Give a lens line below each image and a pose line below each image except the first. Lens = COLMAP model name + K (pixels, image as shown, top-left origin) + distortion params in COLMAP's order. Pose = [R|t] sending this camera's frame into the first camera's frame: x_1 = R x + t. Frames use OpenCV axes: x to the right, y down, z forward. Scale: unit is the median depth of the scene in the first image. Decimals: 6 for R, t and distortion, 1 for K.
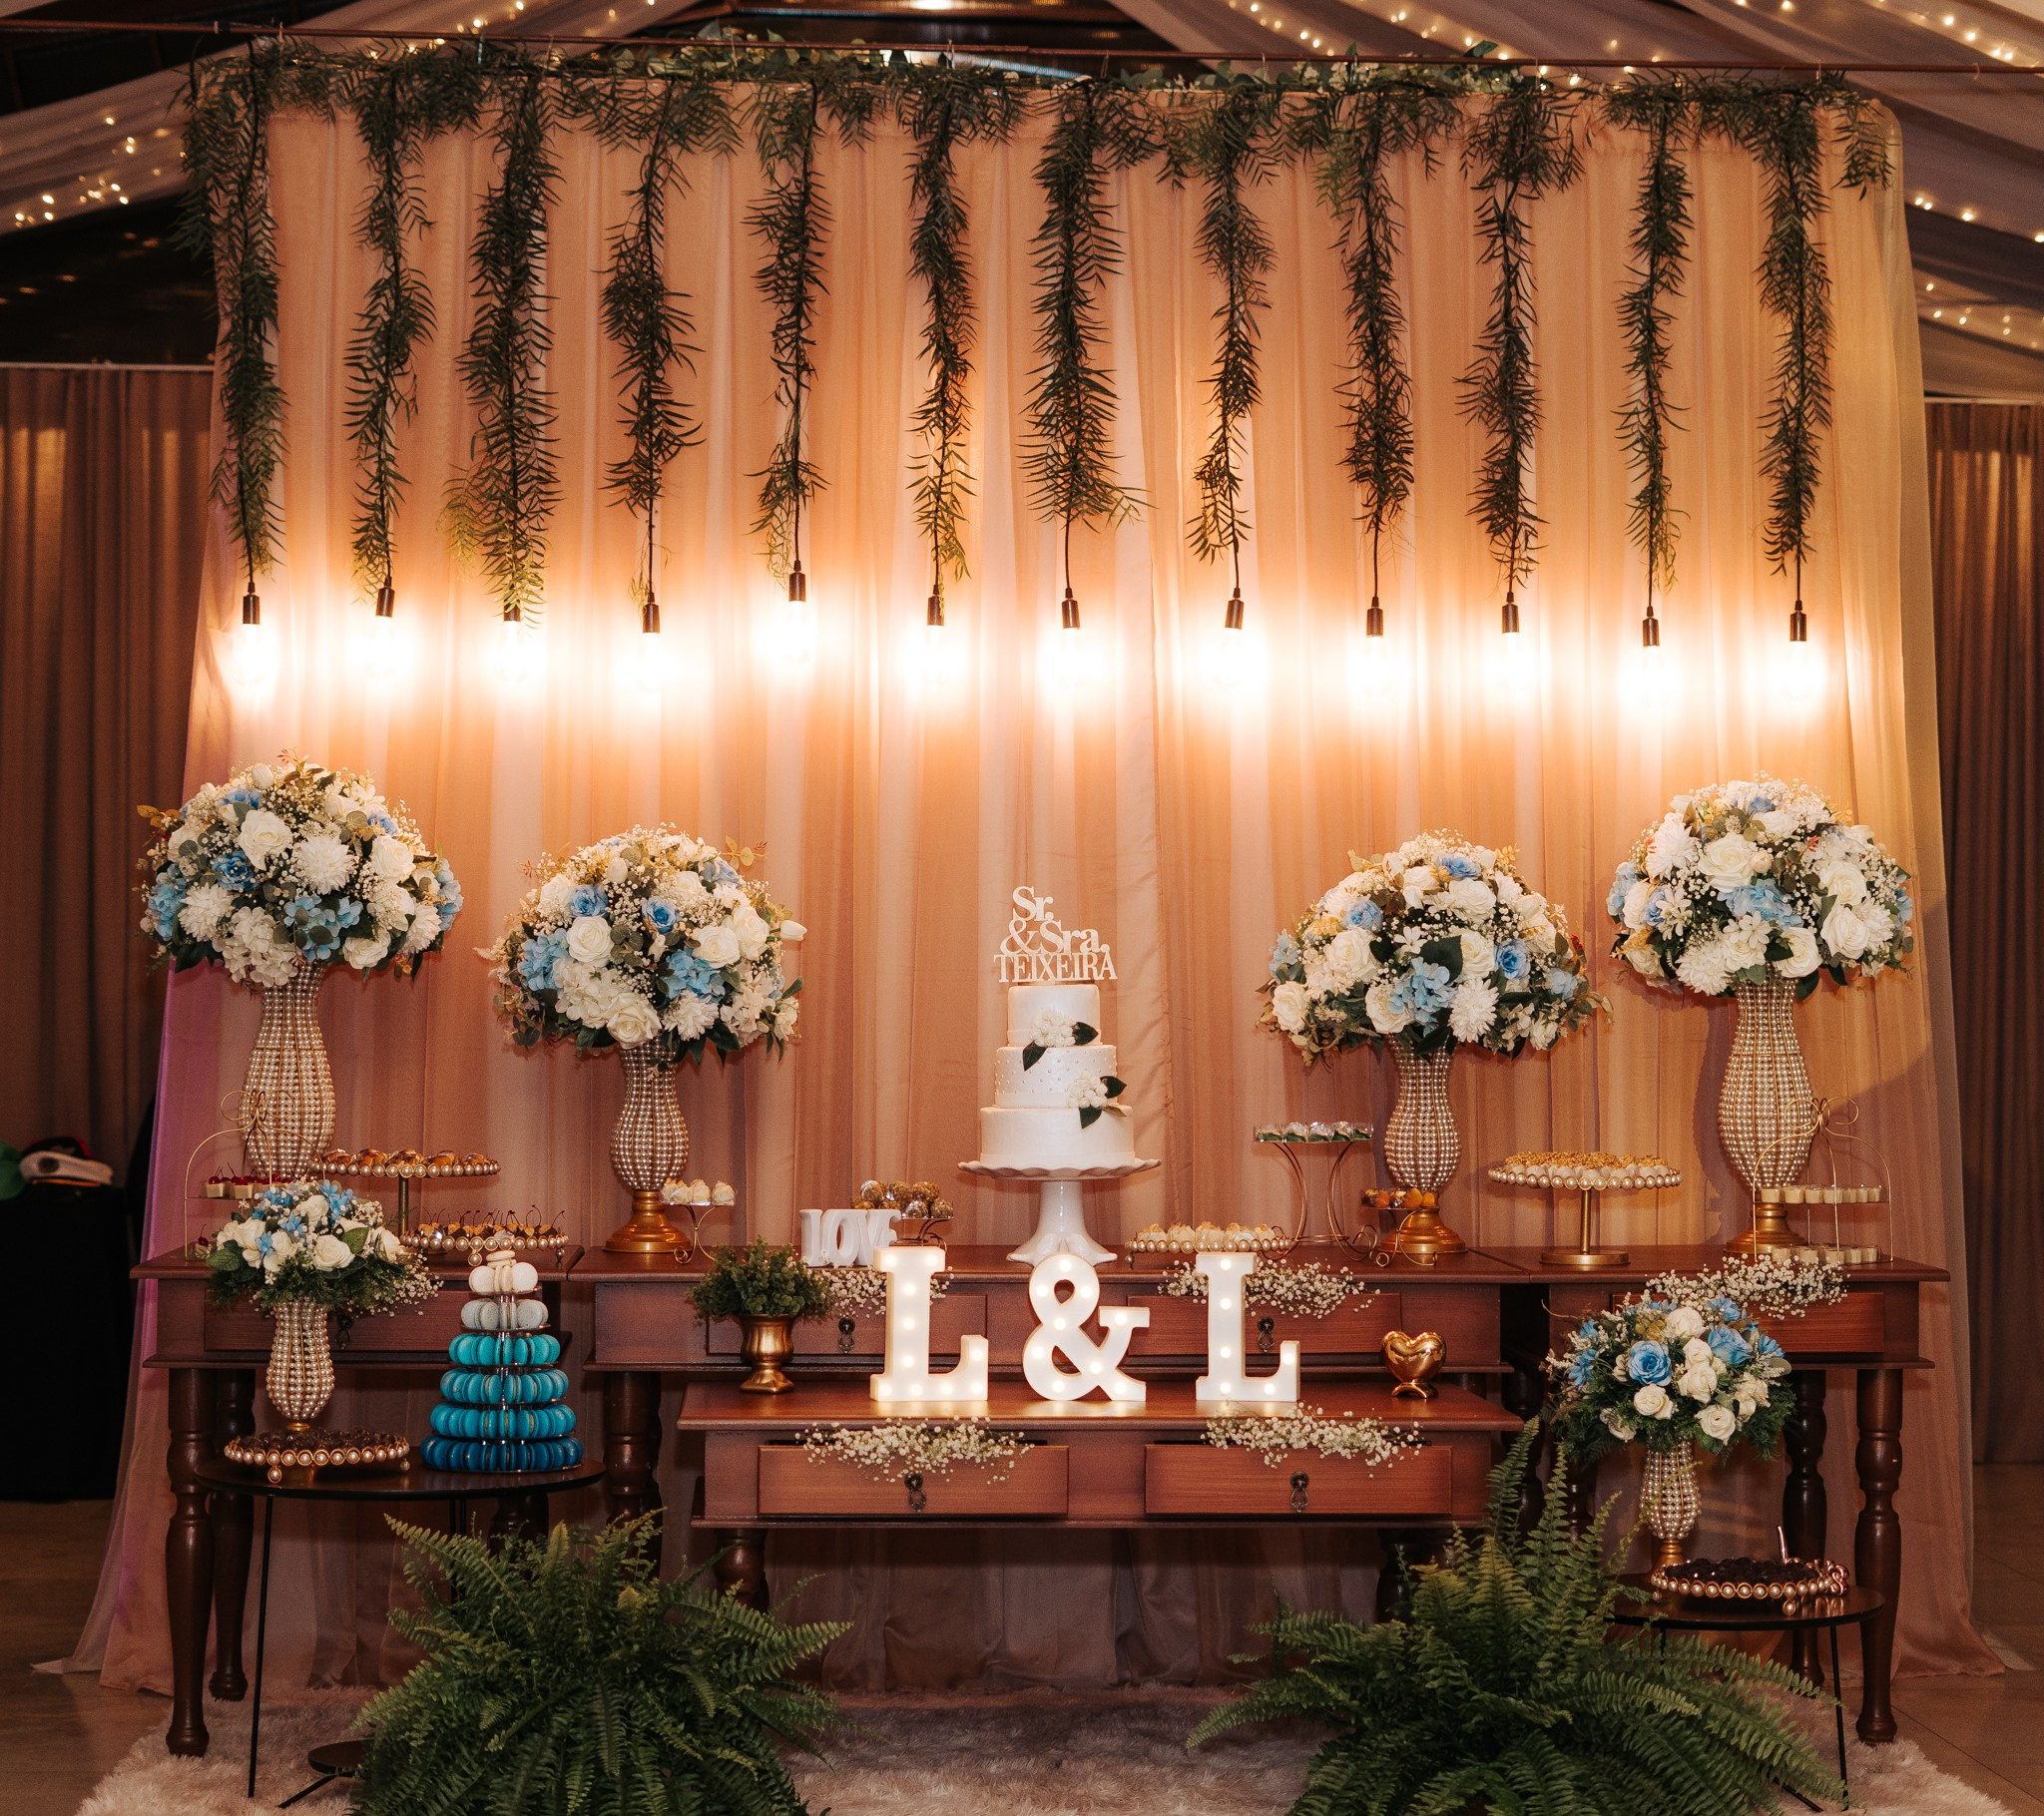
lens RADIAL K [[4207.8, 0, 983.9], [0, 4207.8, 883.2], [0, 0, 1]] dist [-0.039499, 0.065790]
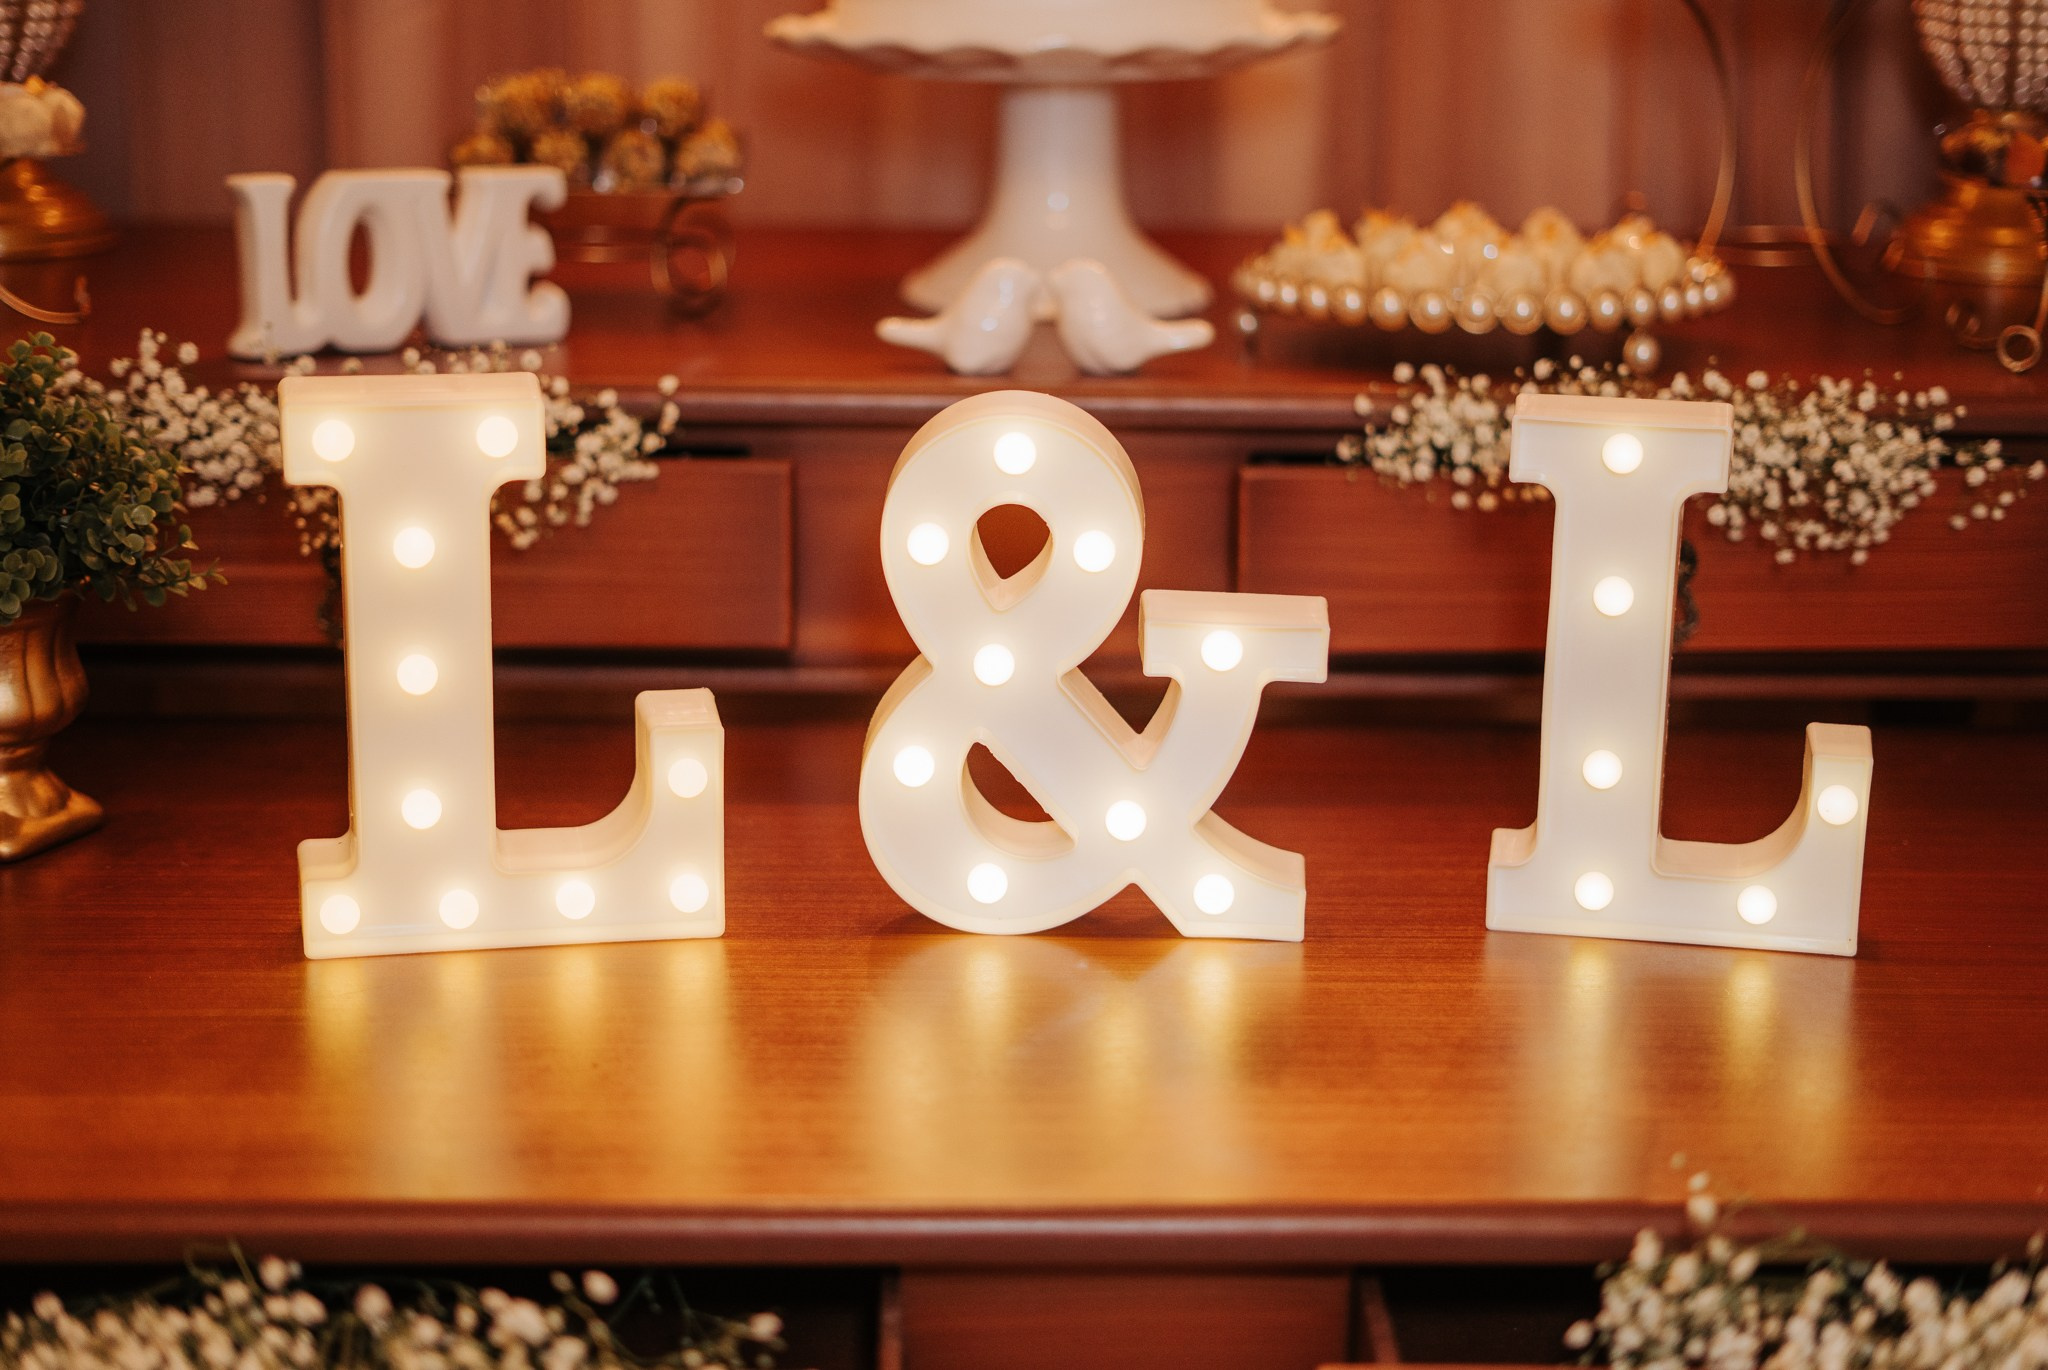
lens RADIAL K [[3197.6, 0, 1024.0], [0, 3197.6, 685.0], [0, 0, 1]] dist [-0.043640, 0.119599]
pose [[0.999694, 0.014631, -0.019945, 0.021677], [-0.008445, 0.959741, 0.280760, 0.043983], [0.023250, -0.280505, 0.959571, 0.724182]]
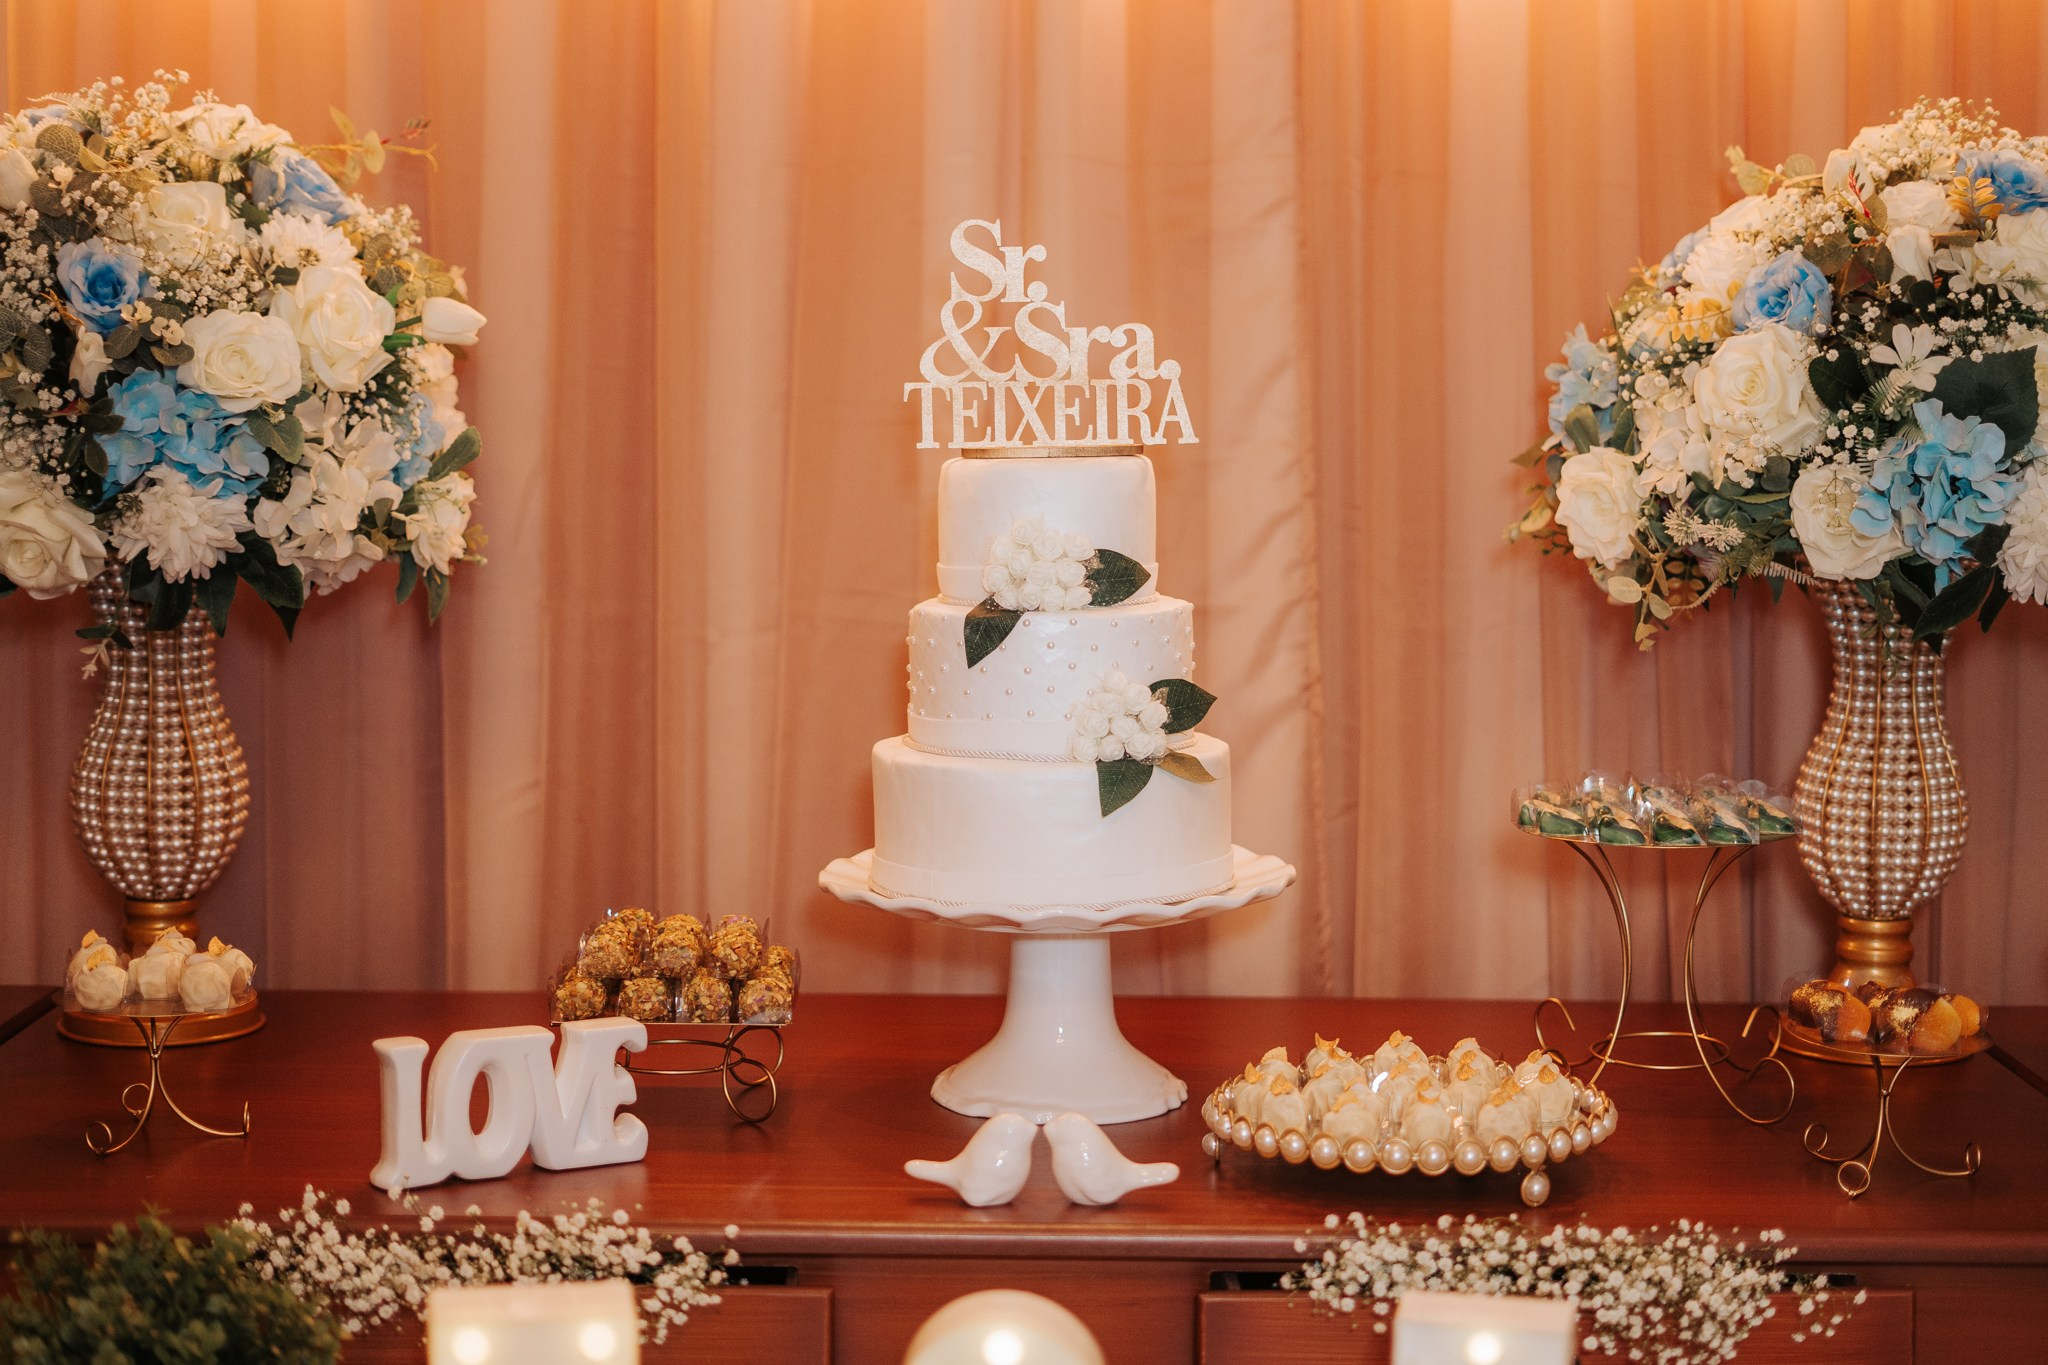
lens RADIAL K [[3197.6, 0, 1024.0], [0, 3197.6, 682.5], [0, 0, 1]] dist [-0.043640, 0.119599]
pose [[0.999119, 0.011855, -0.040247, 0.027521], [-0.006430, 0.991182, 0.132353, 0.004294], [0.041461, -0.131978, 0.990385, 0.680518]]
